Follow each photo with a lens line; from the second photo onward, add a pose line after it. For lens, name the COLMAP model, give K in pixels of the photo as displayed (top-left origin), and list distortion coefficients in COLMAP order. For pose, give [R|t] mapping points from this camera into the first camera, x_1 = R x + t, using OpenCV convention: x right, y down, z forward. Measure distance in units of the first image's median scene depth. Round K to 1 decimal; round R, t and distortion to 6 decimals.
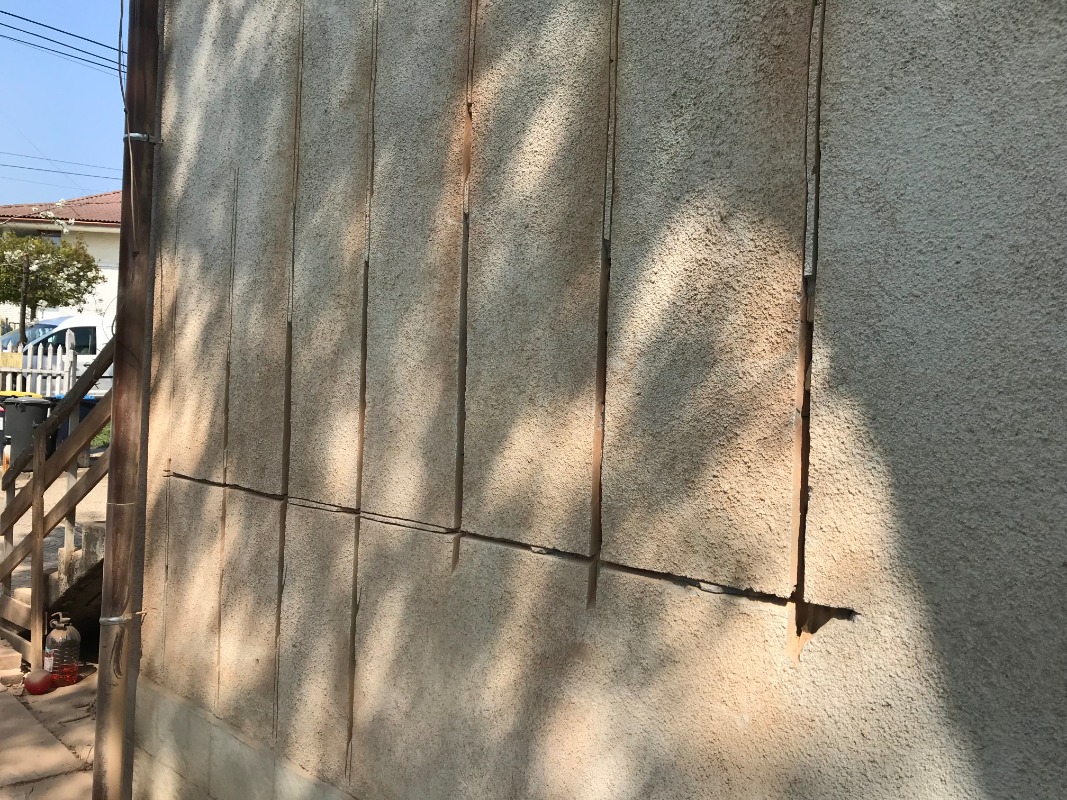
lens RADIAL K [[871.2, 0, 533.6], [0, 871.2, 397.8], [0, 0, 1]] dist [0.016573, -0.006263]
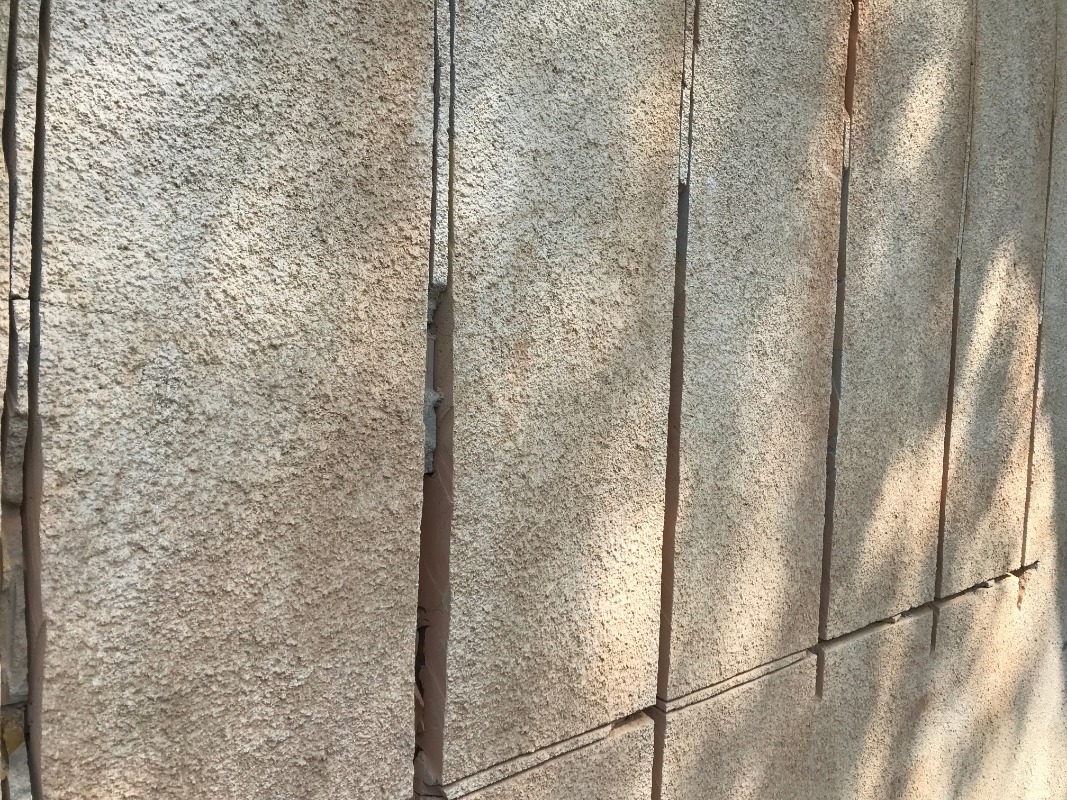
lens RADIAL K [[871.2, 0, 533.2], [0, 871.2, 398.8], [0, 0, 1]] dist [0.016573, -0.006263]
pose [[0.095484, -0.088039, 0.991530, -0.680266], [-0.018690, 0.995747, 0.090213, -0.082916], [-0.995255, -0.027146, 0.093433, 1.037696]]
